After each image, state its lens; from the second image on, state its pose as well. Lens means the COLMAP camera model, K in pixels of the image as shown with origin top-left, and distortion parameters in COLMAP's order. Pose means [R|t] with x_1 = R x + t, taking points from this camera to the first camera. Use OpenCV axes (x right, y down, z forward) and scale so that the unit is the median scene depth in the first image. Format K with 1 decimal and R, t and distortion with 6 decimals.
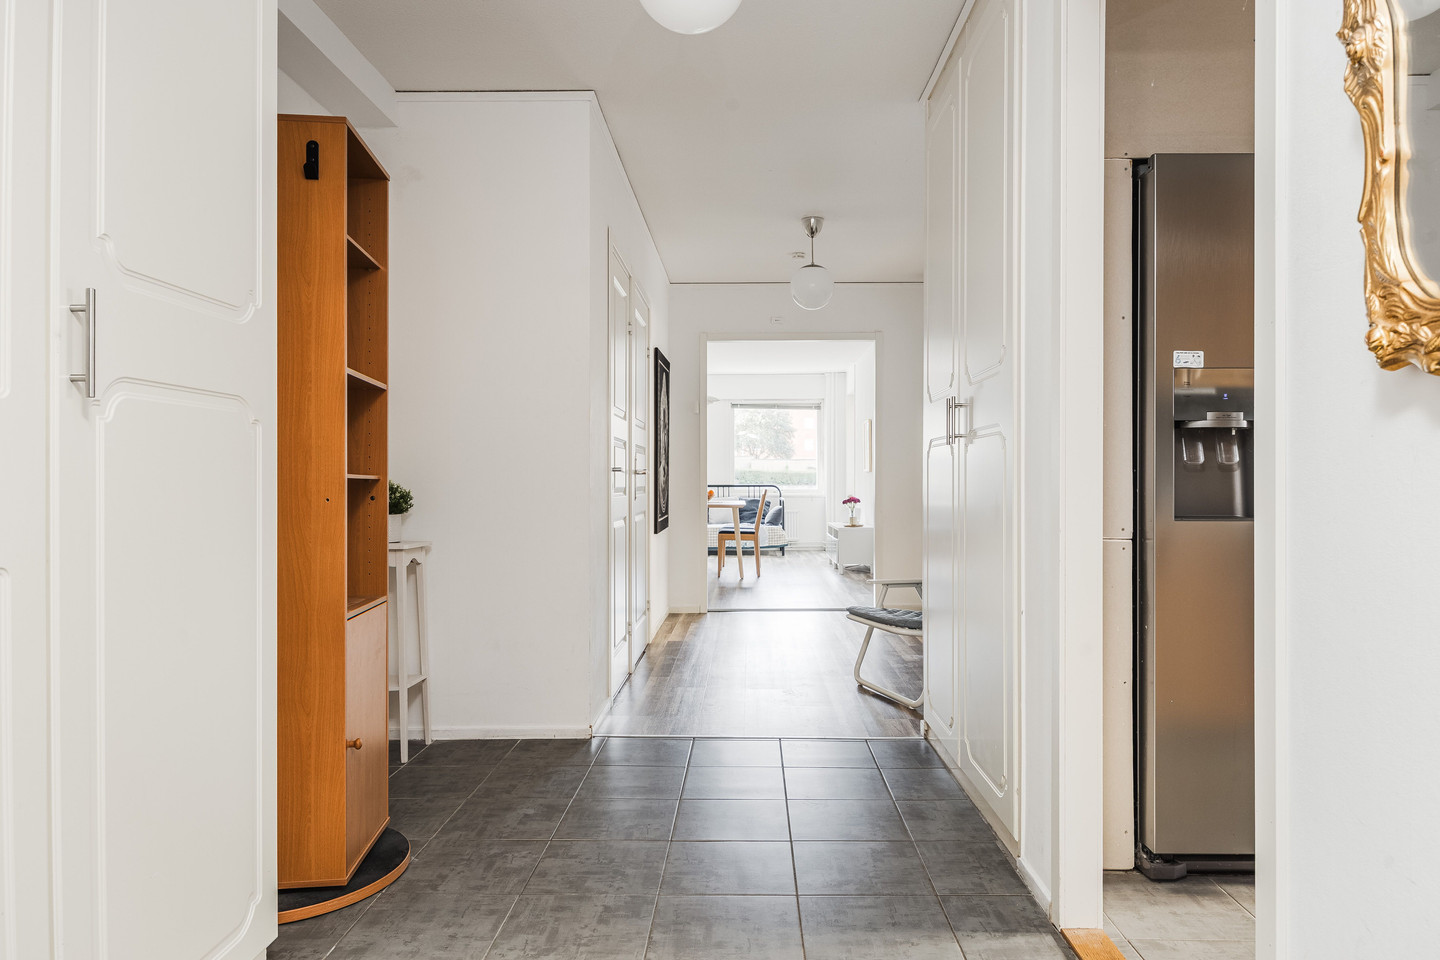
lens RADIAL K [[915.0, 0, 720.6], [0, 915.0, 480.6], [0, 0, 1]] dist [-0.007653, -0.002084]
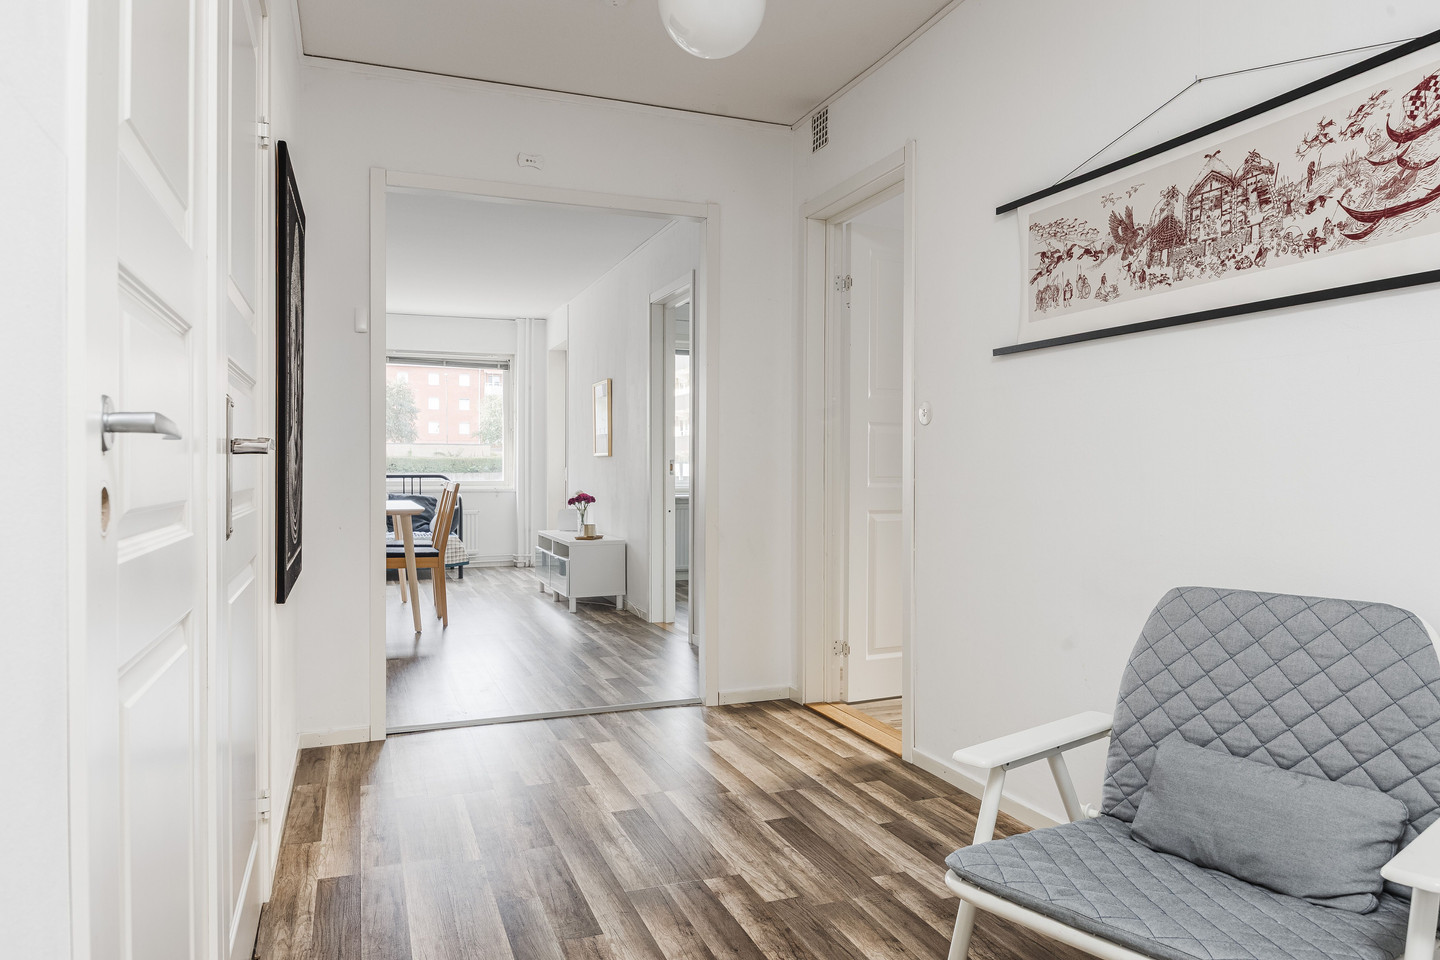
lens RADIAL K [[947.9, 0, 721.6], [0, 947.9, 477.3], [0, 0, 1]] dist [0.003618, 0.000909]
pose [[0.922215, -0.000538, 0.386676, -0.031216], [-0.003478, 0.999947, 0.009686, -0.001274], [-0.386661, -0.010277, 0.922165, 0.317066]]
